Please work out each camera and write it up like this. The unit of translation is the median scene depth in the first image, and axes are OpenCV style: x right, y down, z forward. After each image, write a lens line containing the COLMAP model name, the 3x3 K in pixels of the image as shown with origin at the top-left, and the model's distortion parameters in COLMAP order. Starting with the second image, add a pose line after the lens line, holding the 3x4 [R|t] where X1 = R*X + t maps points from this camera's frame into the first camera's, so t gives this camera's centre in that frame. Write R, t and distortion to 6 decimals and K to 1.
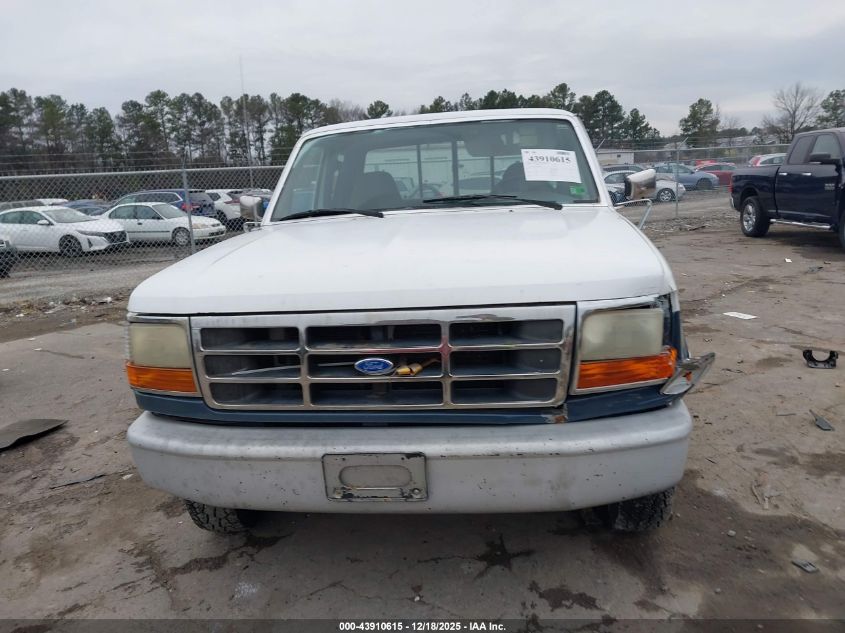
lens RADIAL K [[700.1, 0, 422.5], [0, 700.1, 316.5], [0, 0, 1]] dist [0.013737, 0.006059]
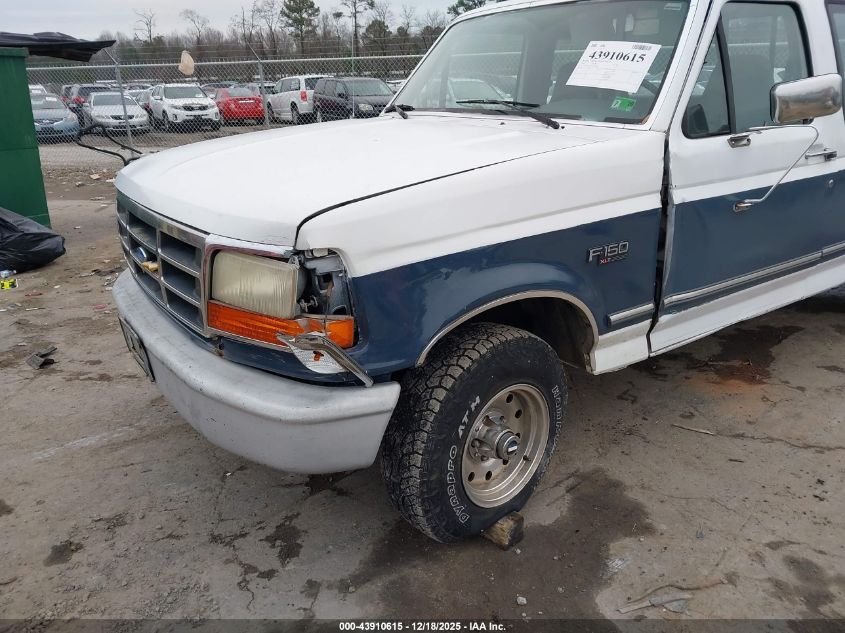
lens RADIAL K [[724.3, 0, 422.5], [0, 724.3, 316.5], [0, 0, 1]] dist [0.000406, 0.001074]
pose [[0.640913, 0.282193, -0.713861, 0.686104], [-0.159157, 0.958618, 0.236054, -0.115420], [0.750932, -0.037675, 0.659304, 0.358058]]
